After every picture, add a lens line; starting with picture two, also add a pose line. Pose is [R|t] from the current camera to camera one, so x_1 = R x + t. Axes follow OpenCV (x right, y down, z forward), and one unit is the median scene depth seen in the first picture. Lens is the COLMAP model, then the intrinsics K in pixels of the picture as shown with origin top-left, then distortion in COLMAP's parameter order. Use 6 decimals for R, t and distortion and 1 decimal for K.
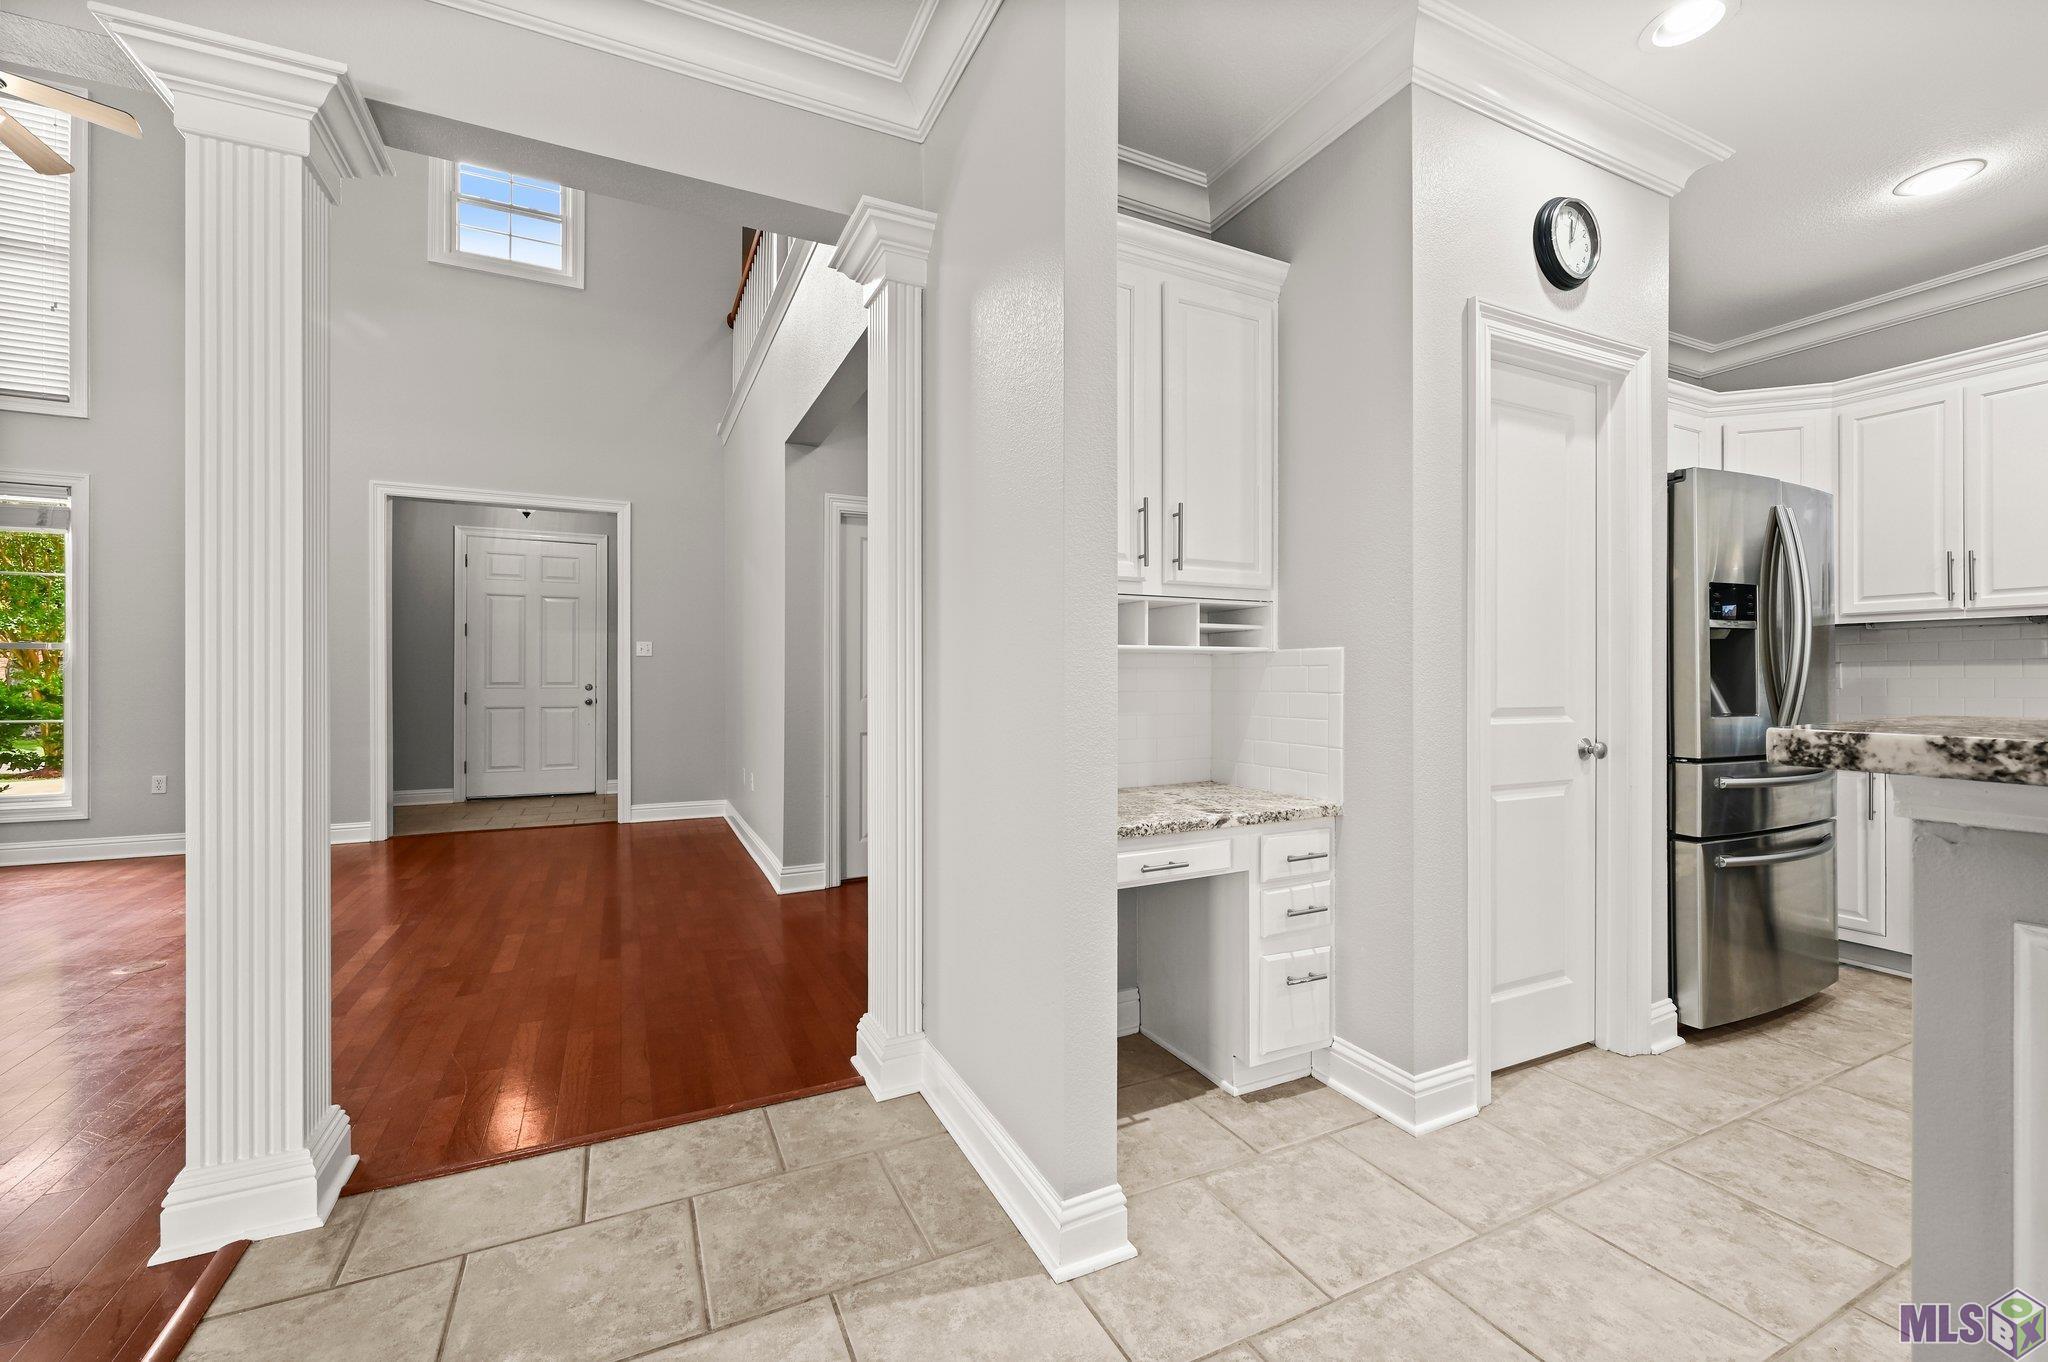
lens RADIAL K [[834.1, 0, 1024.0], [0, 834.1, 681.0], [0, 0, 1]] dist [0.000886, 0.000217]
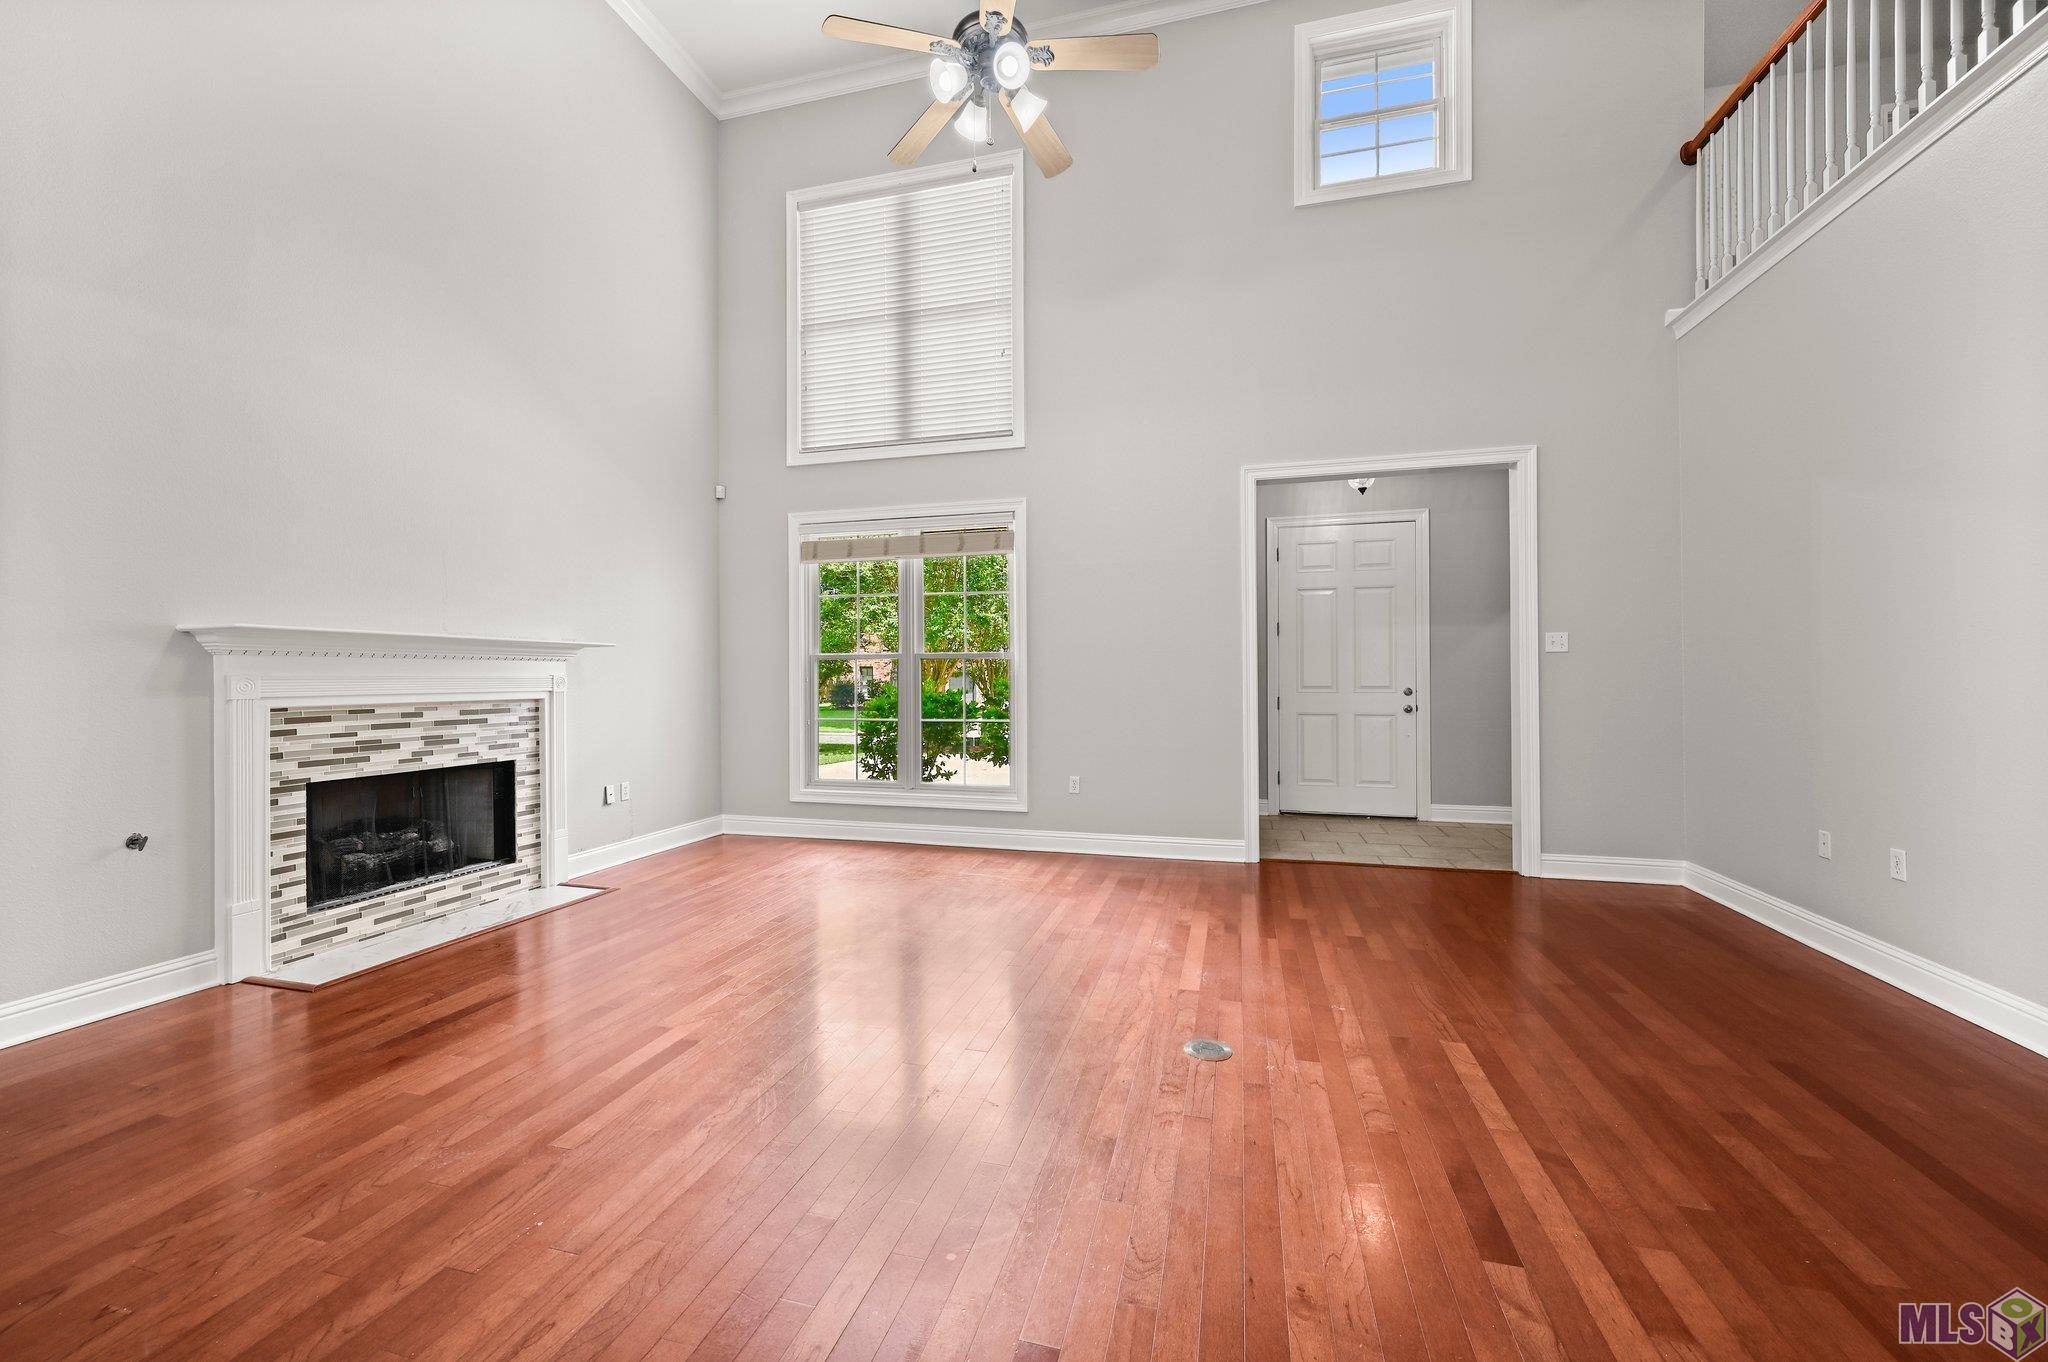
lens RADIAL K [[813.3, 0, 1011.9], [0, 813.3, 679.7], [0, 0, 1]] dist [-0.001416, -0.000104]
pose [[0.752068, -0.002942, -0.659079, -0.347603], [0.001850, 0.999996, -0.002353, -0.004491], [0.659083, 0.000550, 0.752070, 0.149032]]
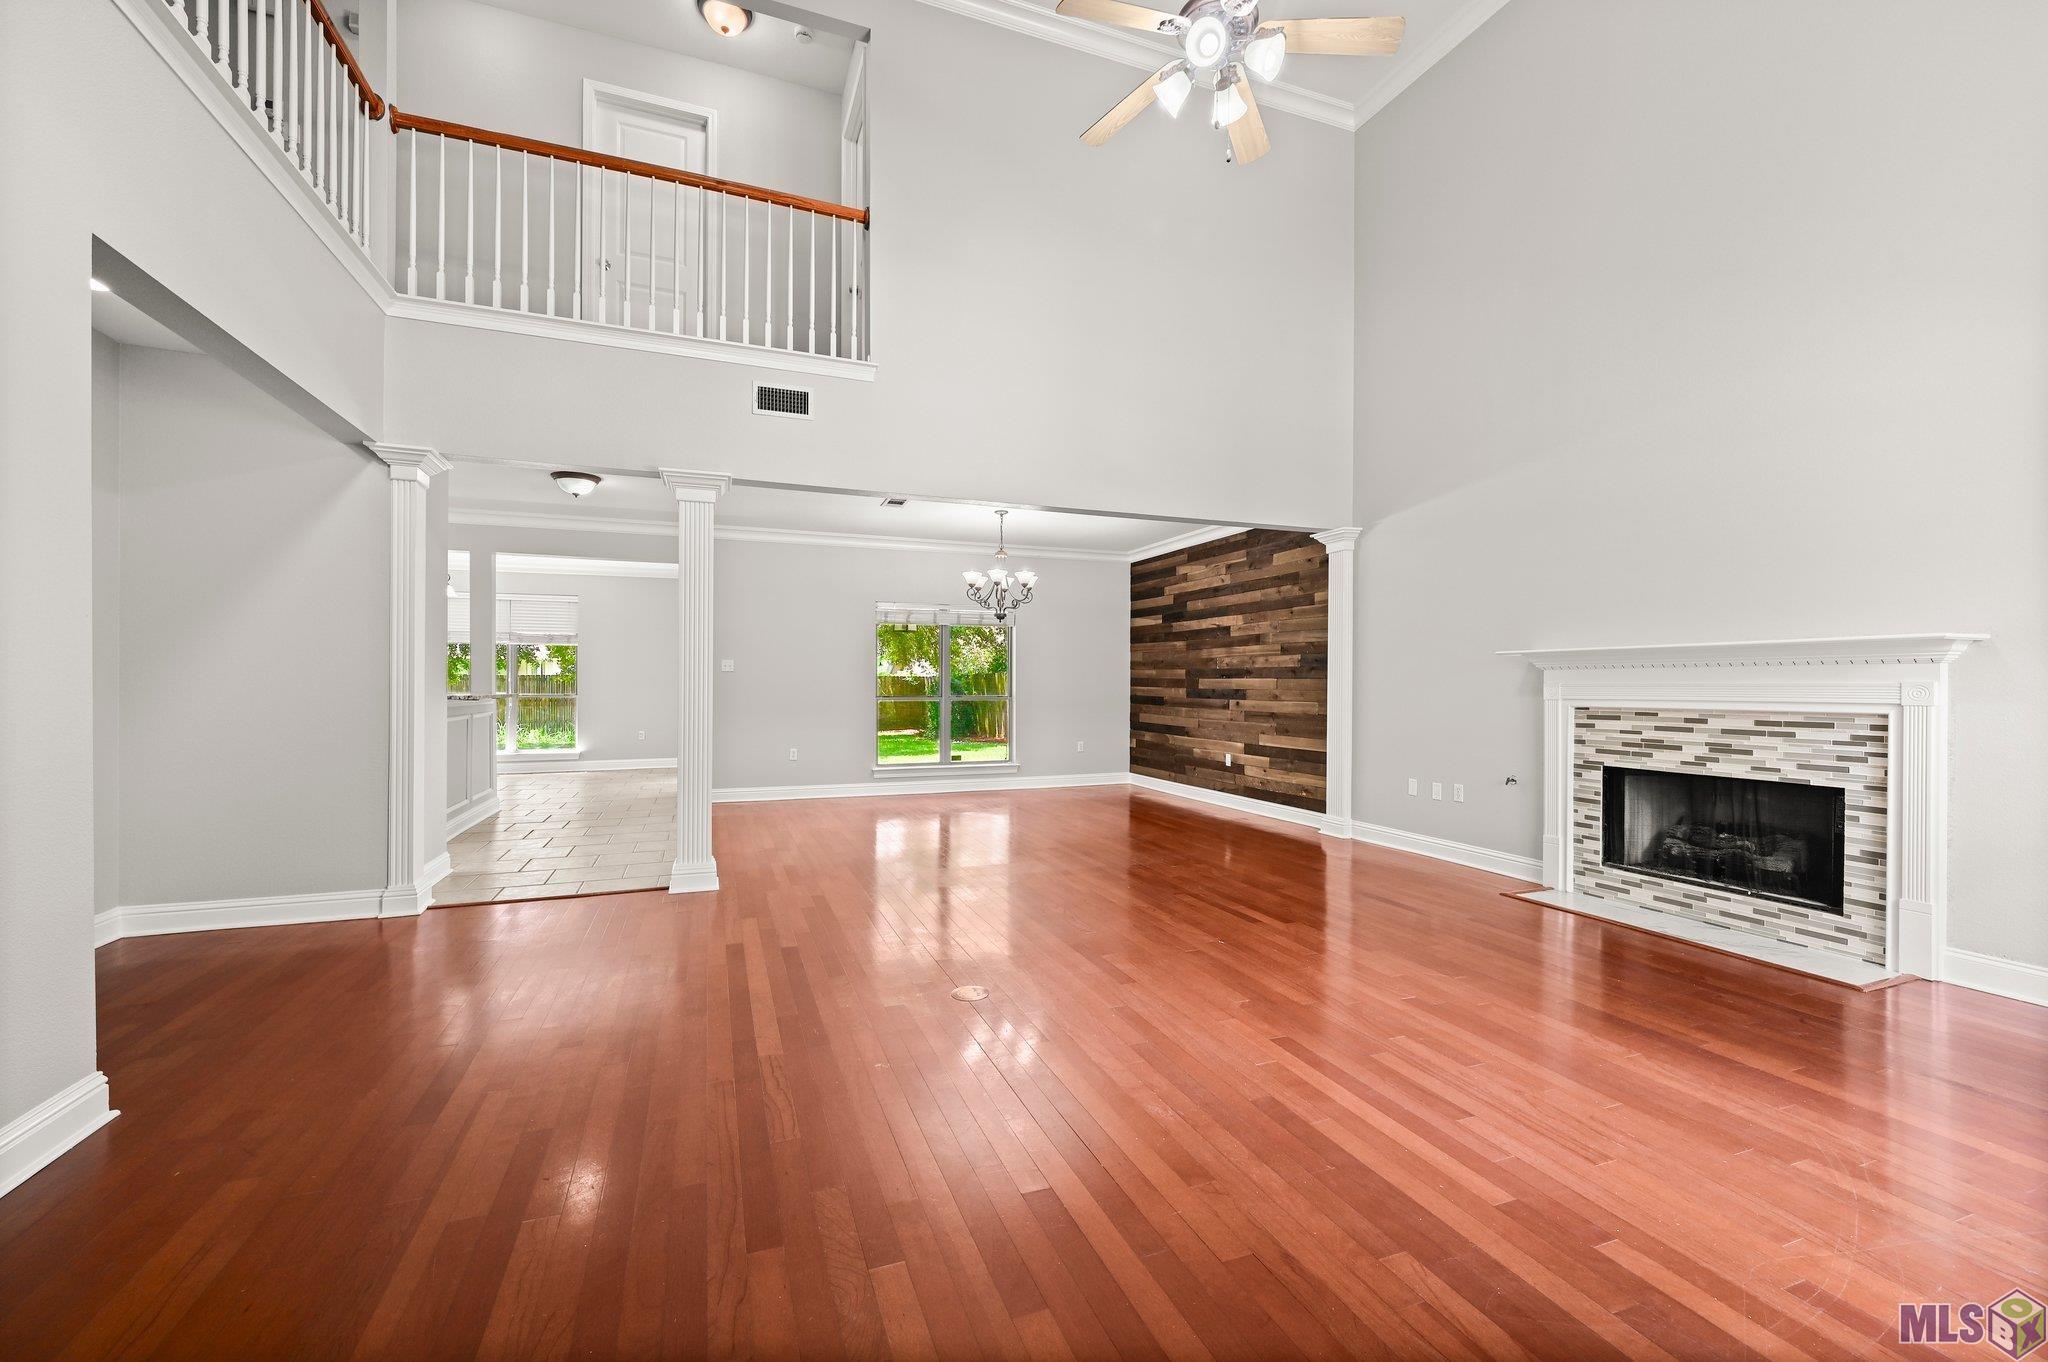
lens RADIAL K [[813.3, 0, 1011.9], [0, 813.3, 679.7], [0, 0, 1]] dist [-0.001416, -0.000104]
pose [[-0.995805, -0.001830, 0.091480, -0.595807], [-0.001965, 0.999997, -0.001384, -0.010501], [-0.091477, -0.001558, -0.995806, 0.956692]]
